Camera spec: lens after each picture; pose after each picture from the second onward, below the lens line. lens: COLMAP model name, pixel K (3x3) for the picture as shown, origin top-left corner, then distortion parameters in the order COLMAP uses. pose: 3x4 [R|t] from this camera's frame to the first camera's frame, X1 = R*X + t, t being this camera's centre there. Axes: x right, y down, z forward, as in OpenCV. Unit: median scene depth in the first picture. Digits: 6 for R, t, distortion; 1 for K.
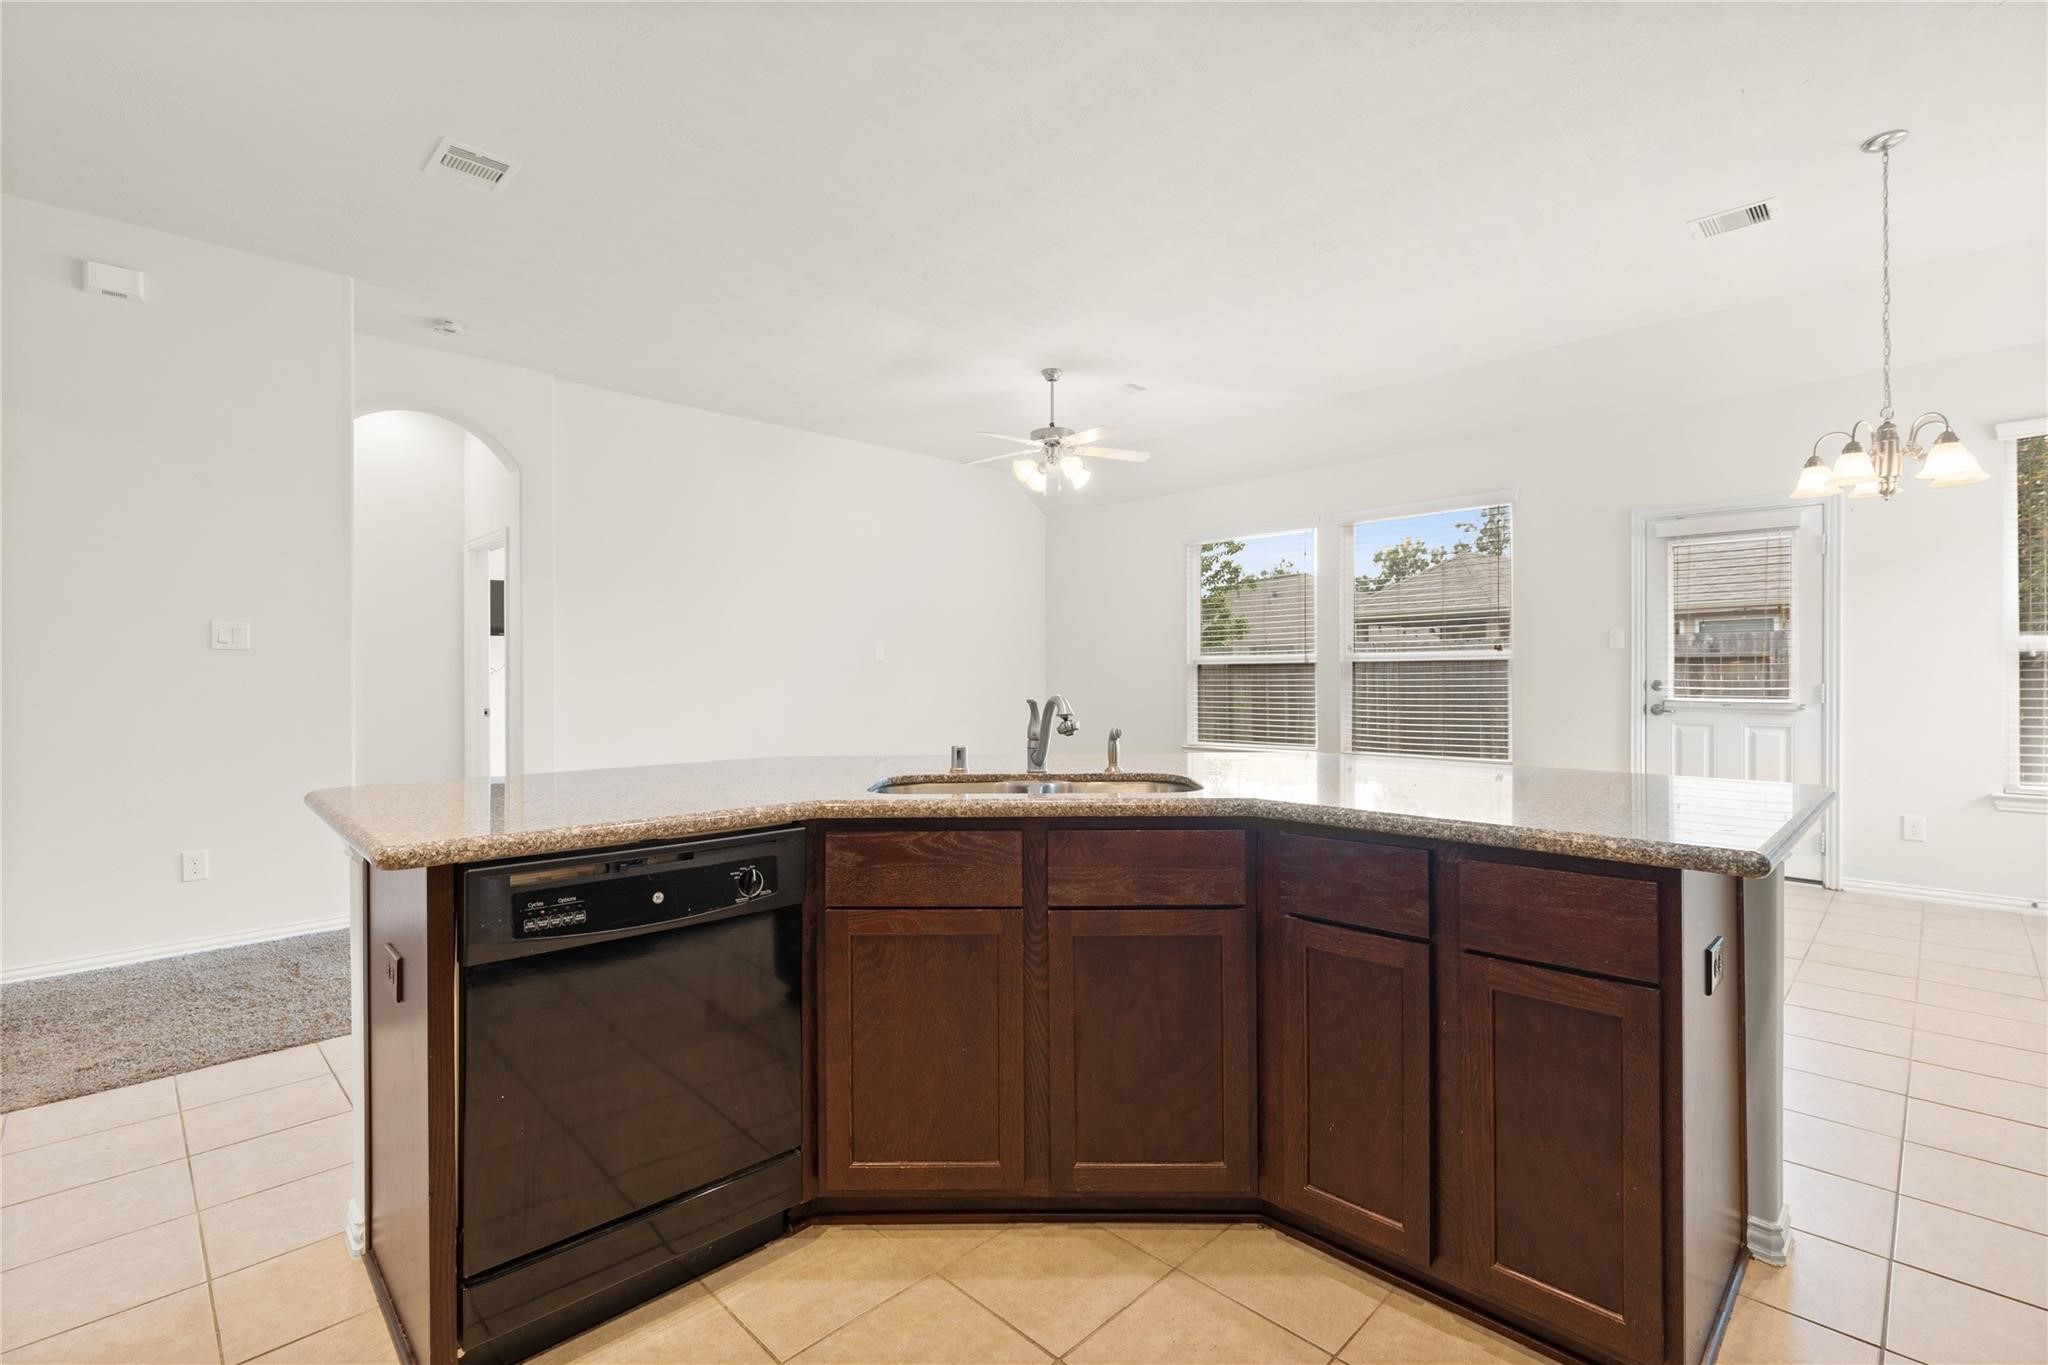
lens RADIAL K [[936.2, 0, 1036.0], [0, 936.2, 679.7], [0, 0, 1]] dist [0.002520, 0.000281]
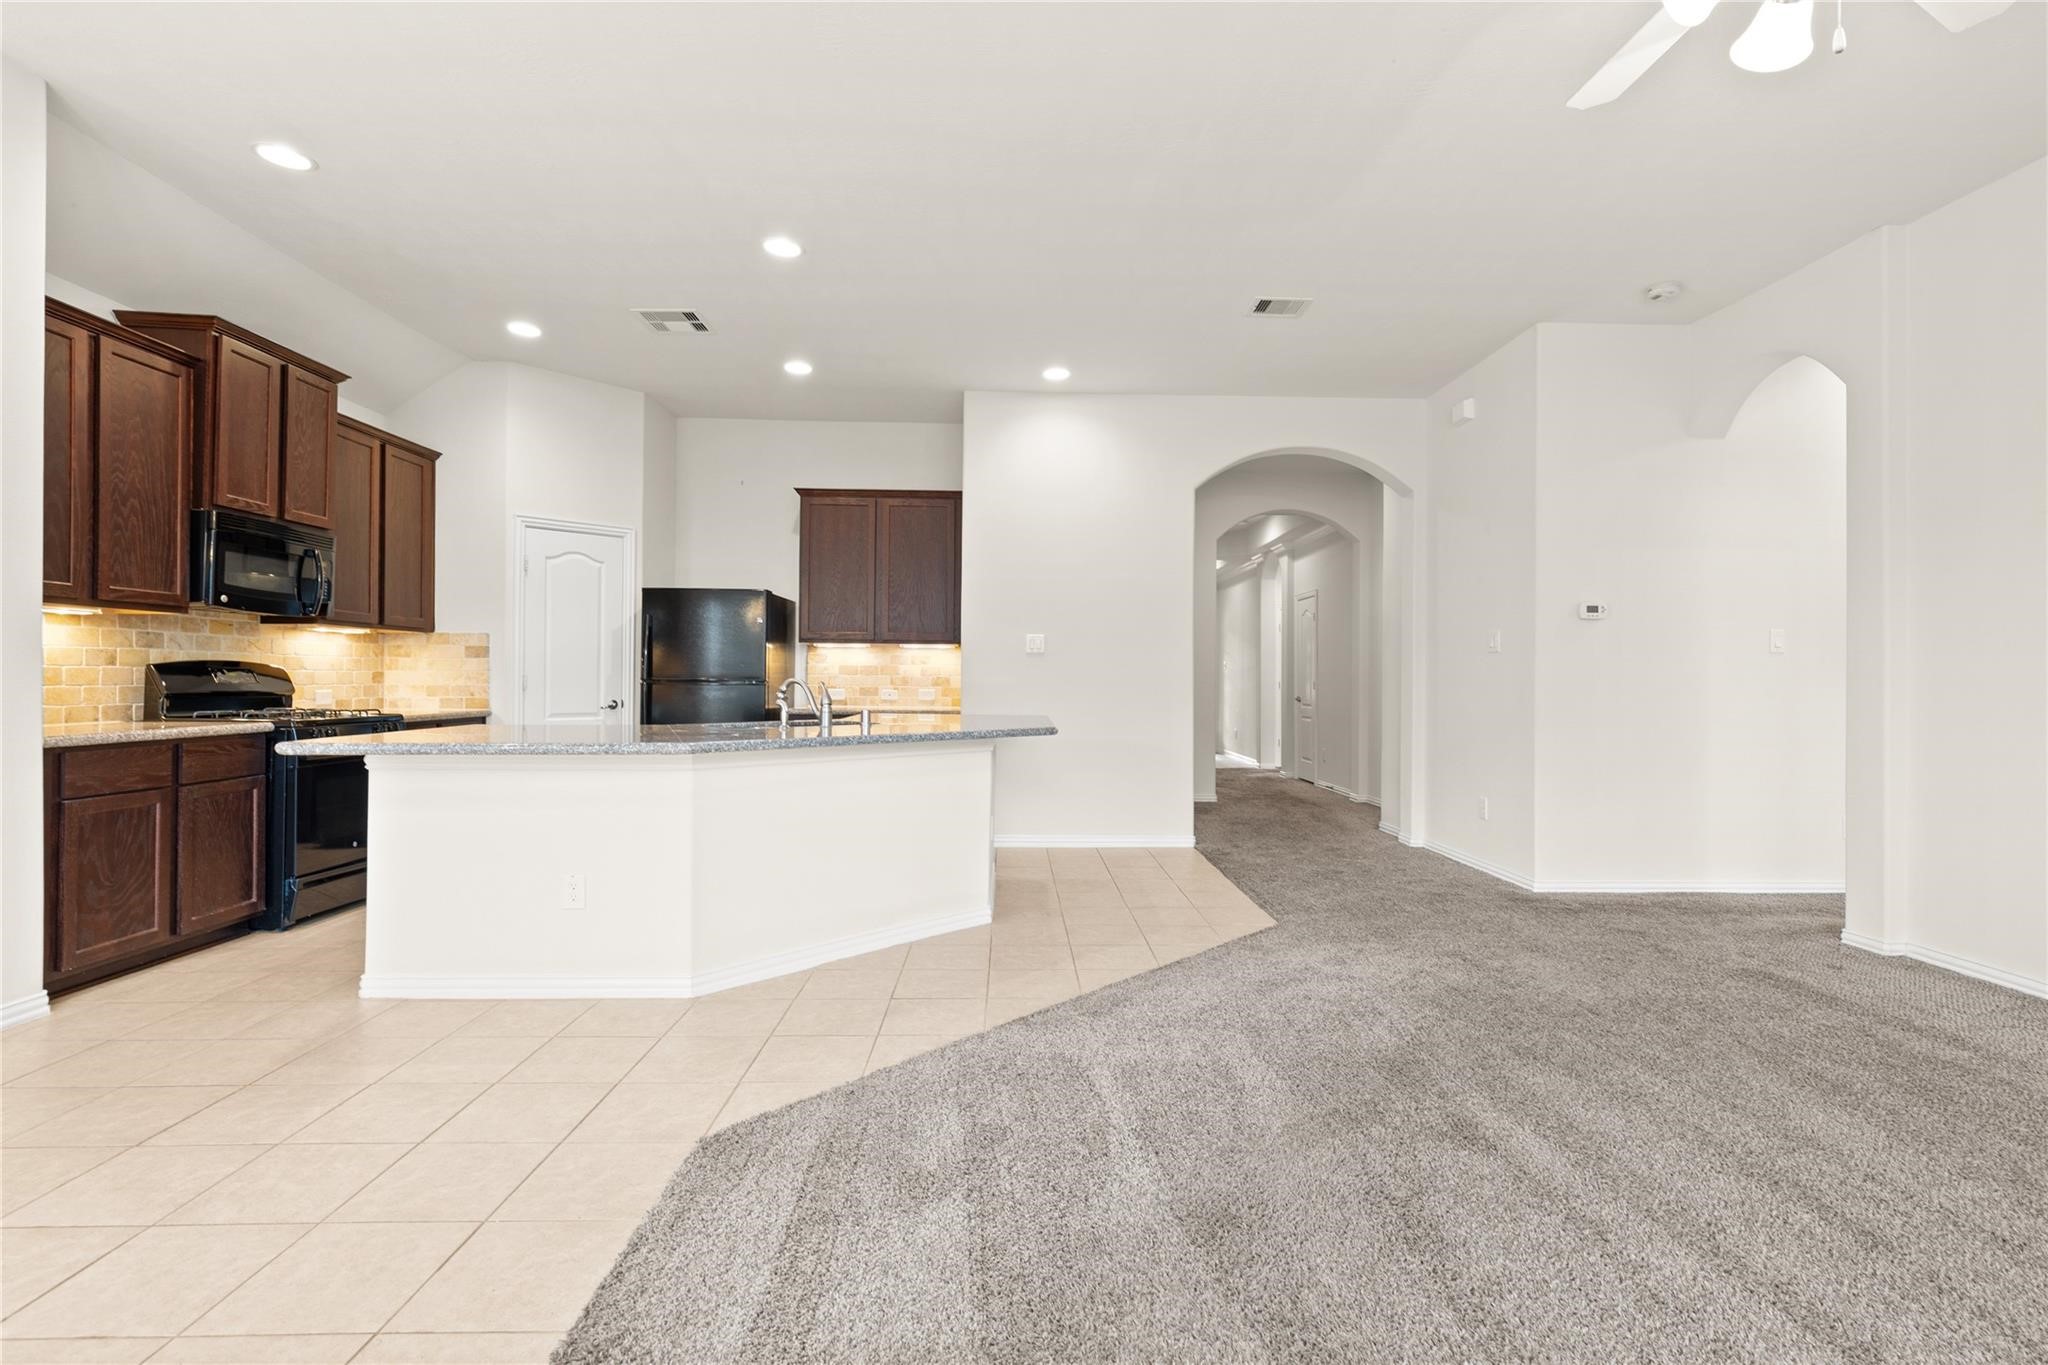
lens RADIAL K [[936.2, 0, 1036.0], [0, 936.2, 693.1], [0, 0, 1]] dist [0.002520, 0.000281]
pose [[-0.682026, 0.012245, -0.731225, 0.422738], [-0.008871, 0.999648, 0.025014, -0.001259], [0.731274, 0.023547, -0.681677, 1.077558]]
